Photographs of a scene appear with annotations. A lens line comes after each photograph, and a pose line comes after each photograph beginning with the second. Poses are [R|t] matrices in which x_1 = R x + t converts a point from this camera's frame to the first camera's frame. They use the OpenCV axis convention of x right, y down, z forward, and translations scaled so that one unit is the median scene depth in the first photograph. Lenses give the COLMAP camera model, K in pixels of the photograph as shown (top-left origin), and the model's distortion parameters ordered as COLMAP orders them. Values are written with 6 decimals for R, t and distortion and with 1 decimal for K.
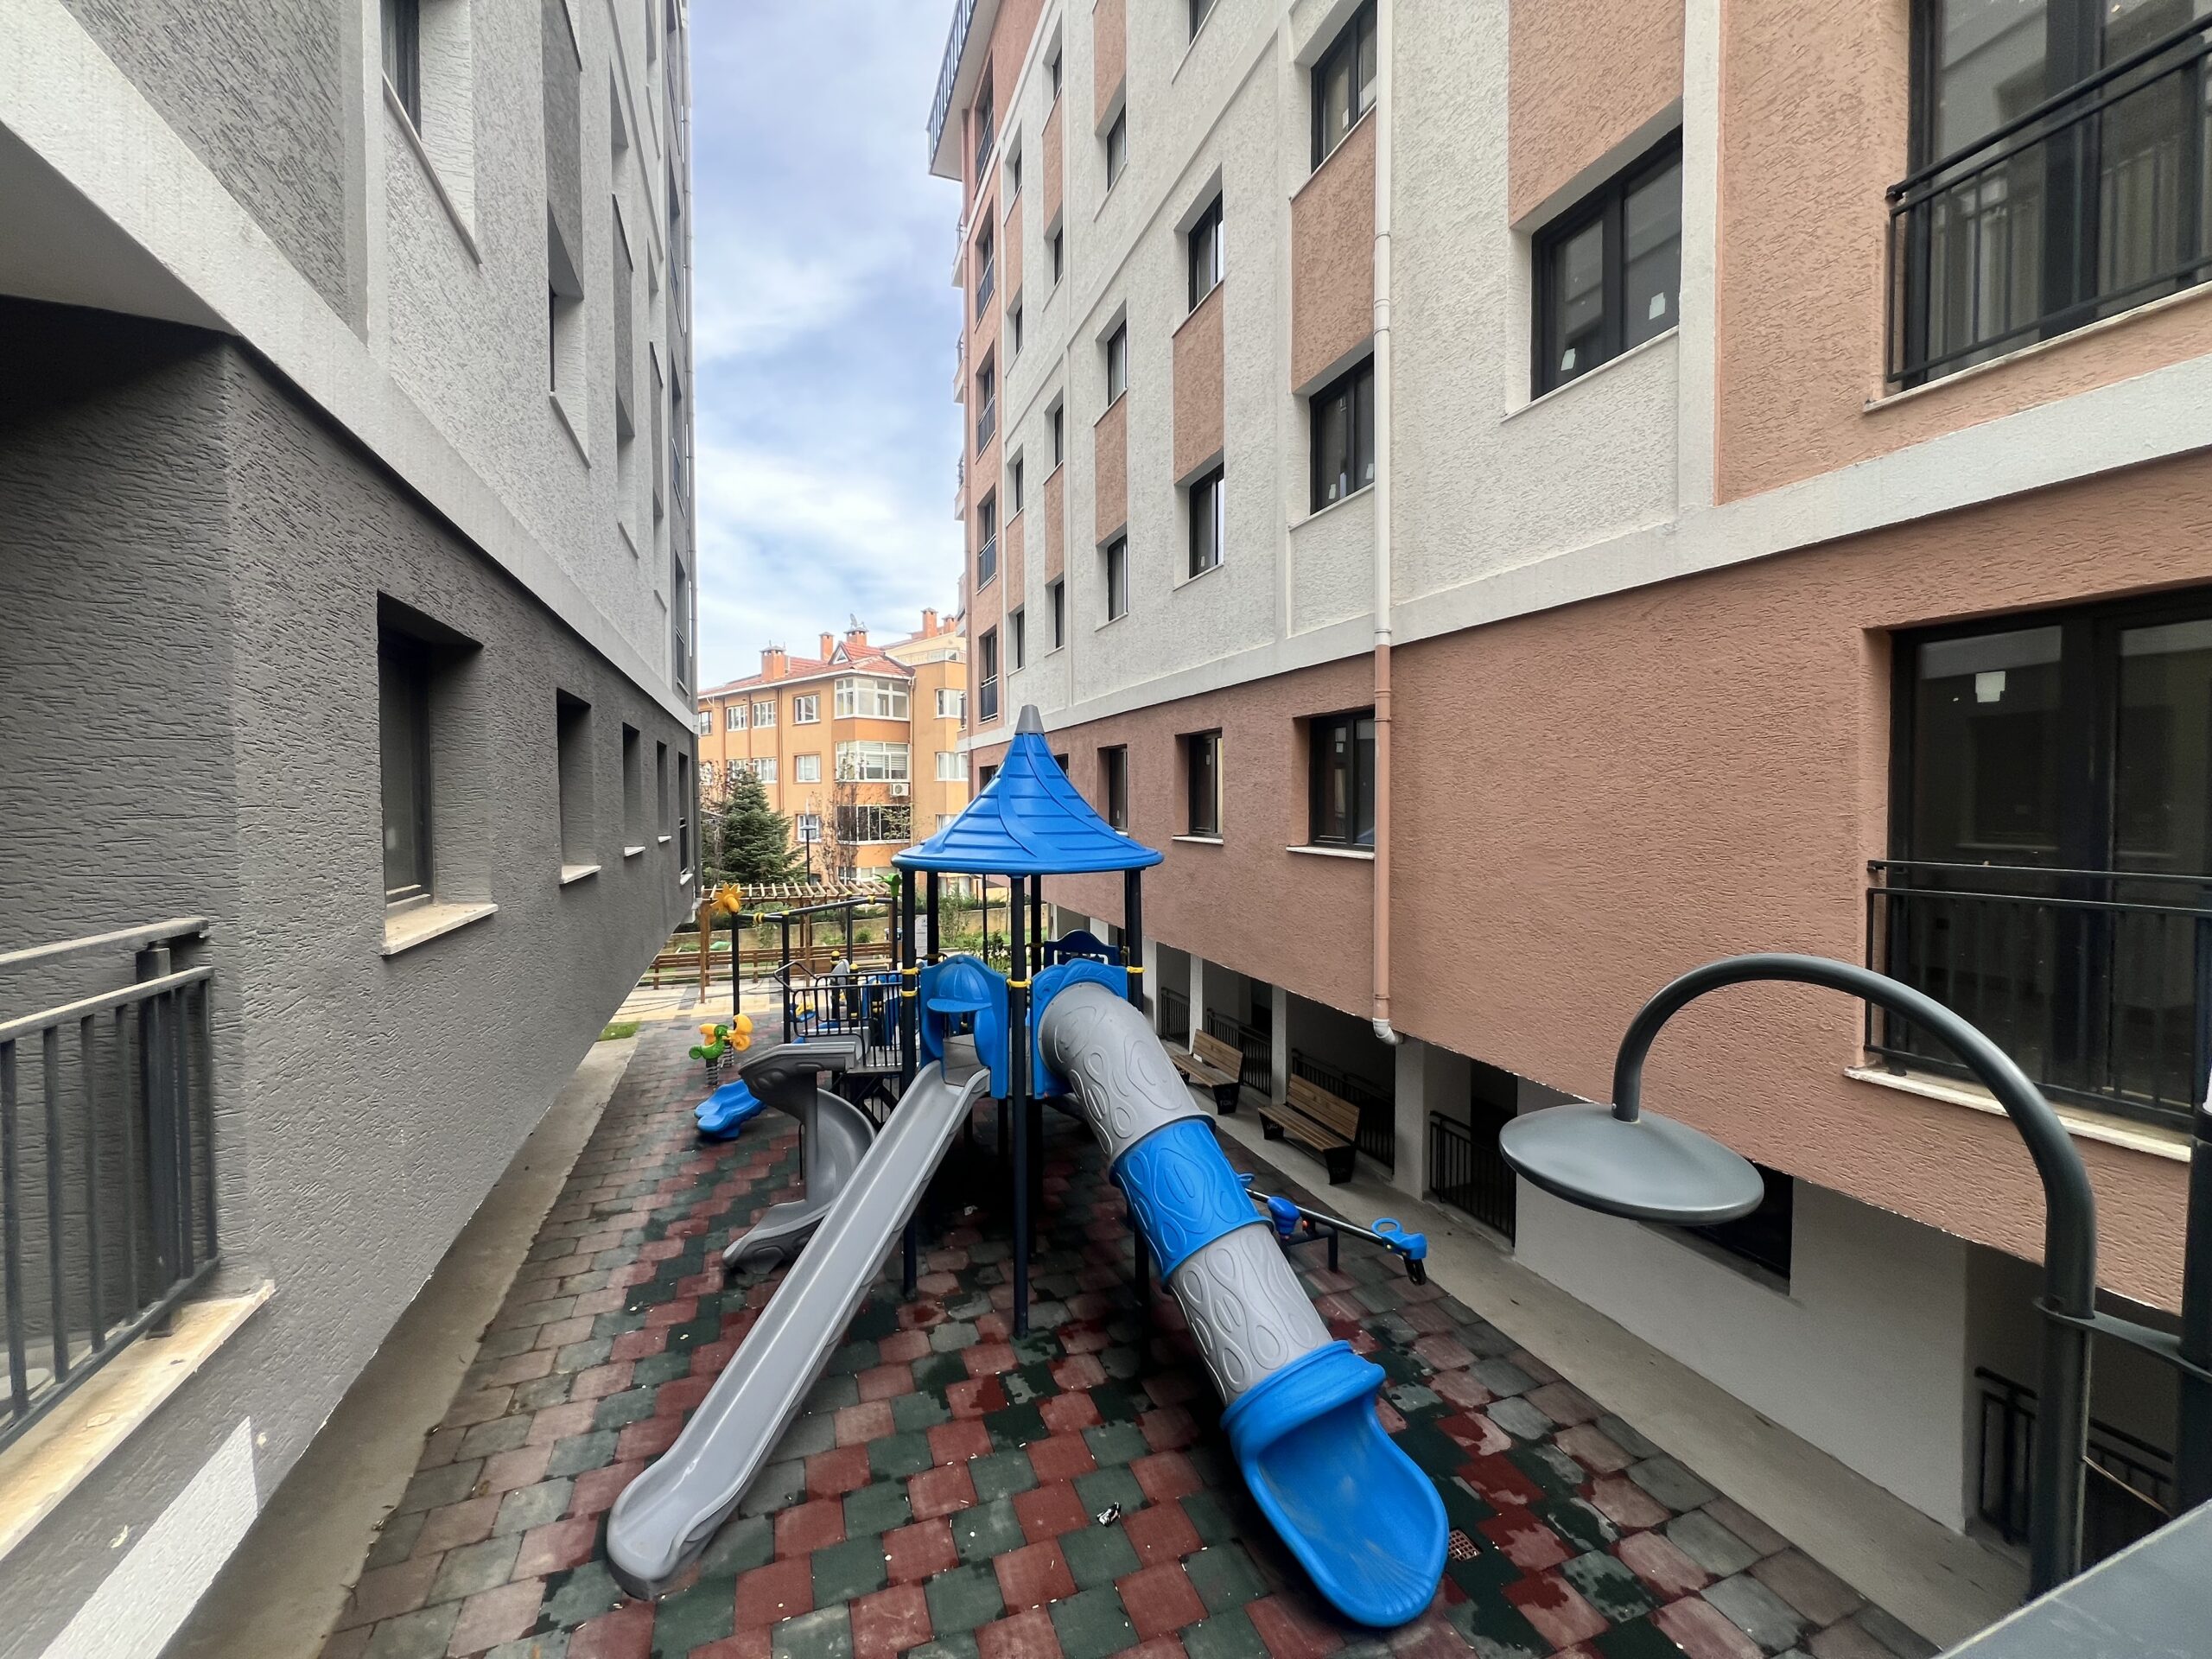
lens RADIAL K [[883.3, 0, 1095.1], [0, 883.3, 826.1], [0, 0, 1]] dist [-0.003420, -0.000263]
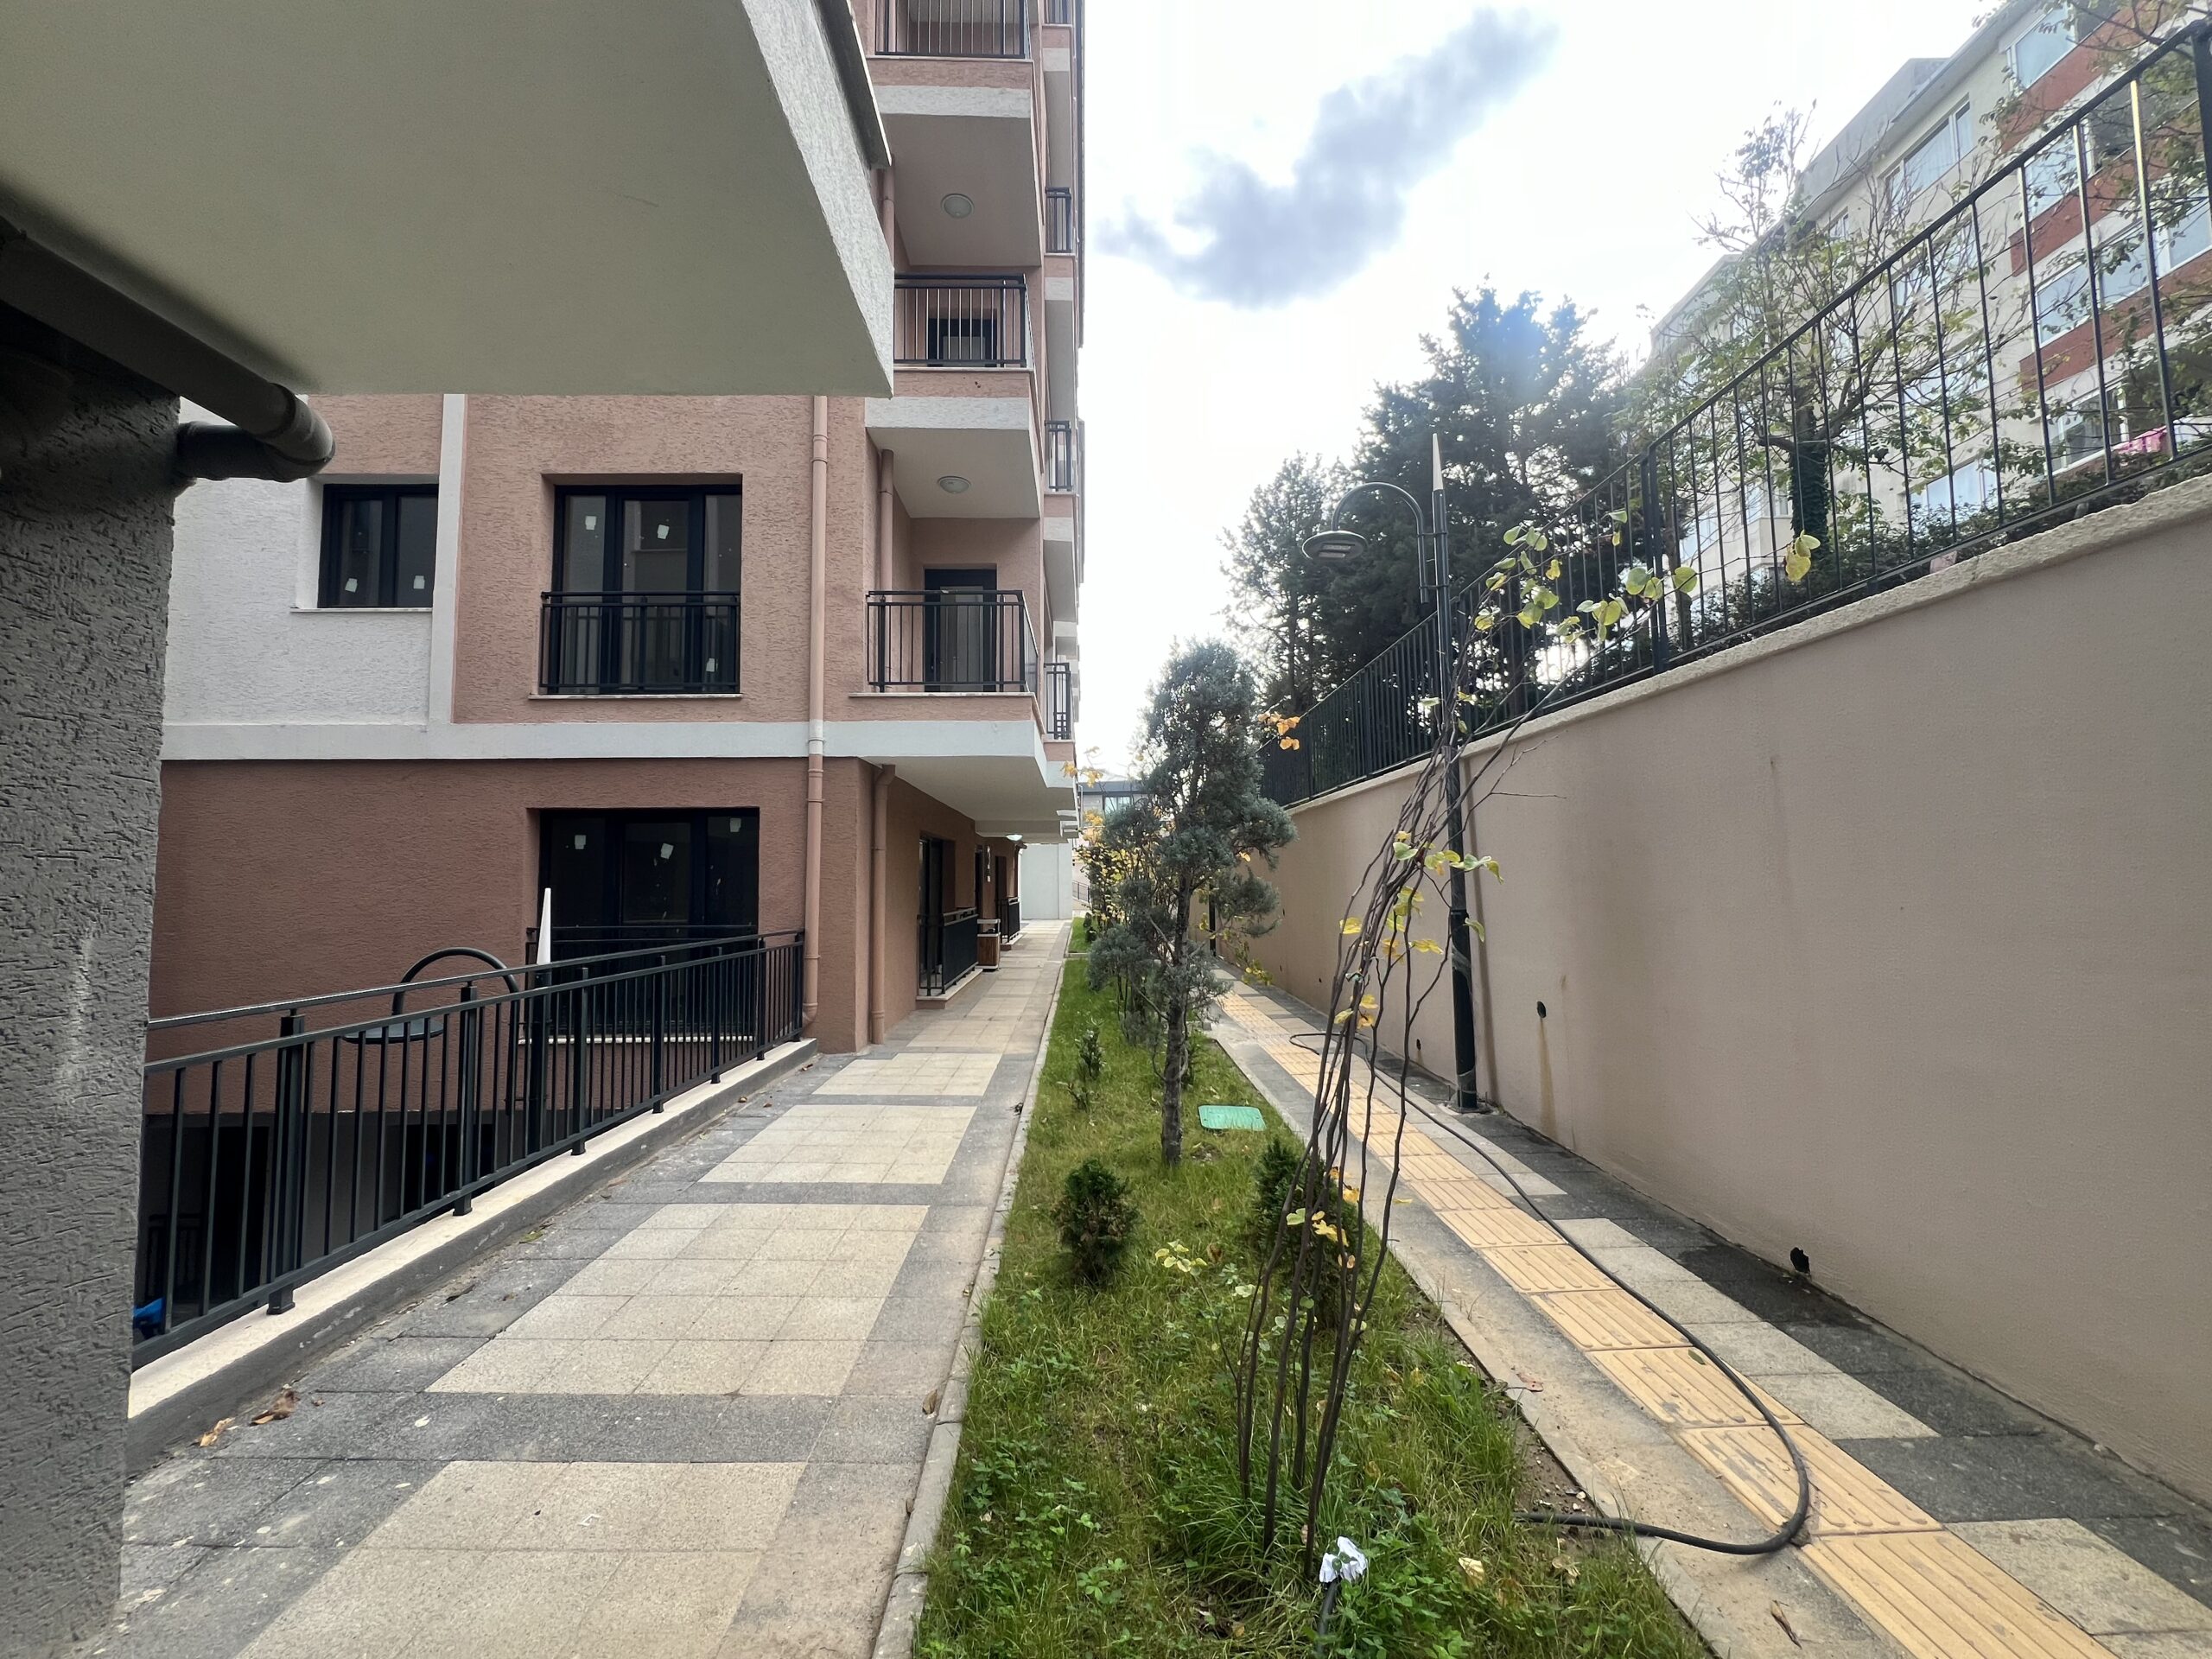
lens RADIAL K [[883.3, 0, 1099.6], [0, 883.3, 824.7], [0, 0, 1]] dist [-0.003420, -0.000263]
pose [[0.322224, 0.065388, 0.944403, -0.505924], [0.036156, 0.996034, -0.081299, 0.015268], [-0.945973, 0.060342, 0.318582, -0.740728]]
